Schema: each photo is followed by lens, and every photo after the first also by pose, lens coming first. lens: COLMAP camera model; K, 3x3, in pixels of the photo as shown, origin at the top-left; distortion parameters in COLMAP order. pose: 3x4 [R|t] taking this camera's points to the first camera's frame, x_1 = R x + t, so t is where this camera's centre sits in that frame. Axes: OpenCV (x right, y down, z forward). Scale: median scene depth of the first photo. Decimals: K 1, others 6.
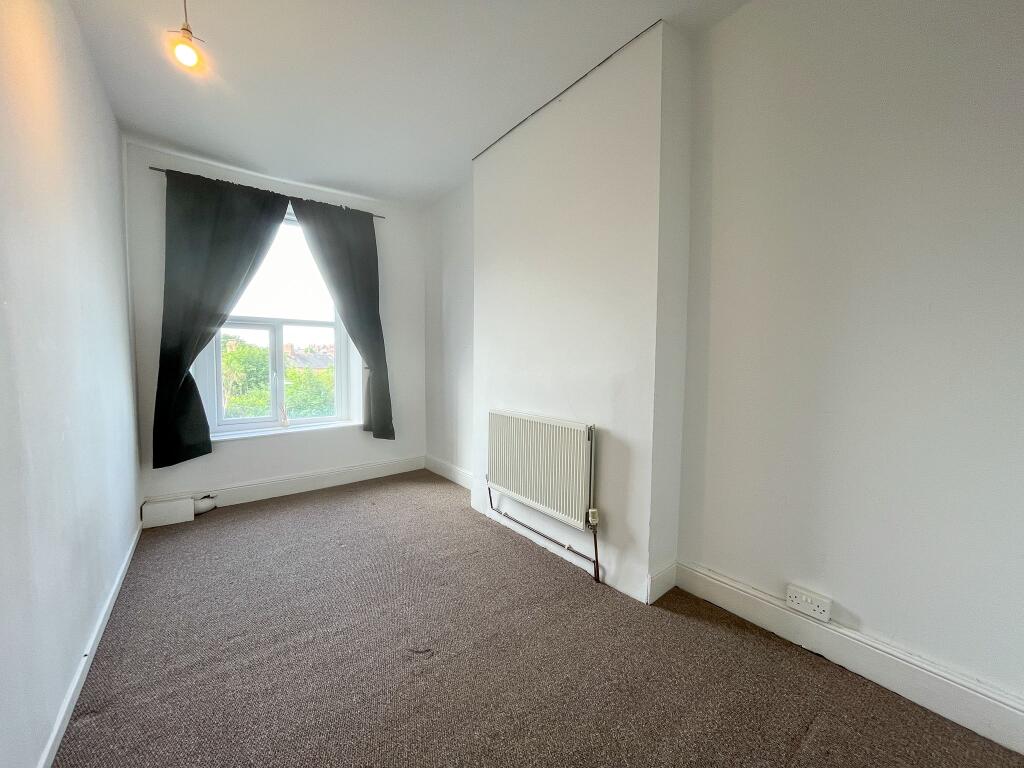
lens RADIAL K [[412.4, 0, 512.0], [0, 412.4, 384.0], [0, 0, 1]] dist [0.000152, -0.000015]
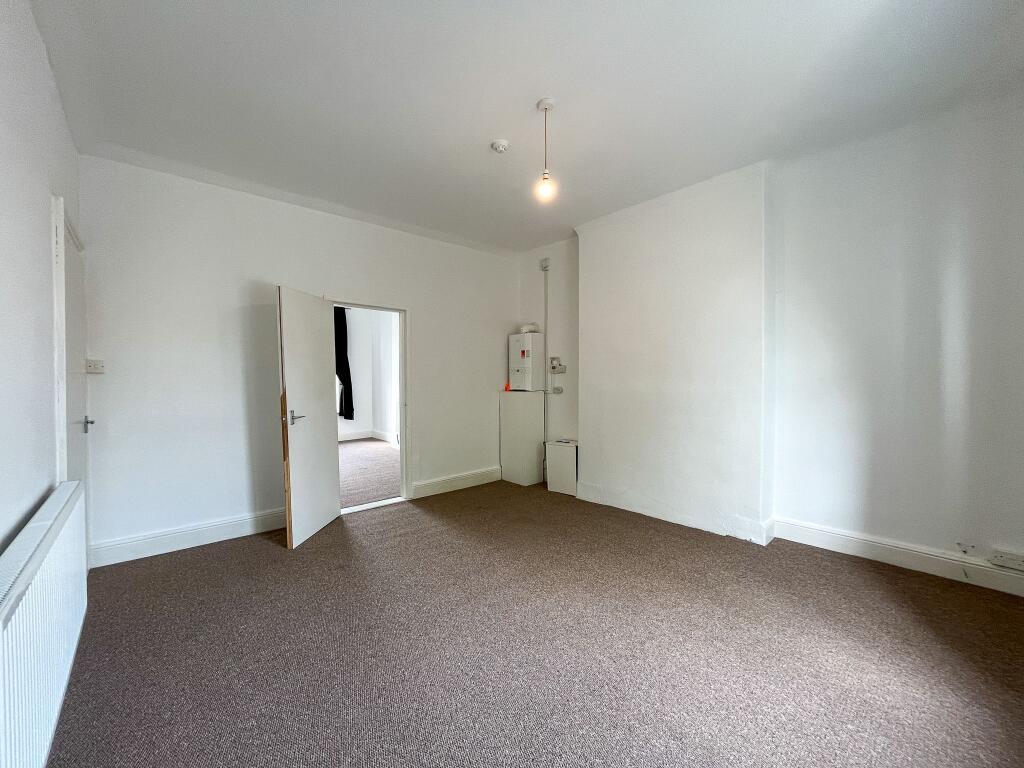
lens RADIAL K [[412.4, 0, 512.0], [0, 412.4, 384.0], [0, 0, 1]] dist [0.000152, -0.000015]
pose [[0.997398, -0.008244, 0.071616, 0.329706], [0.011923, 0.998622, -0.051108, 0.074080], [-0.071096, 0.051829, 0.996122, -1.043648]]
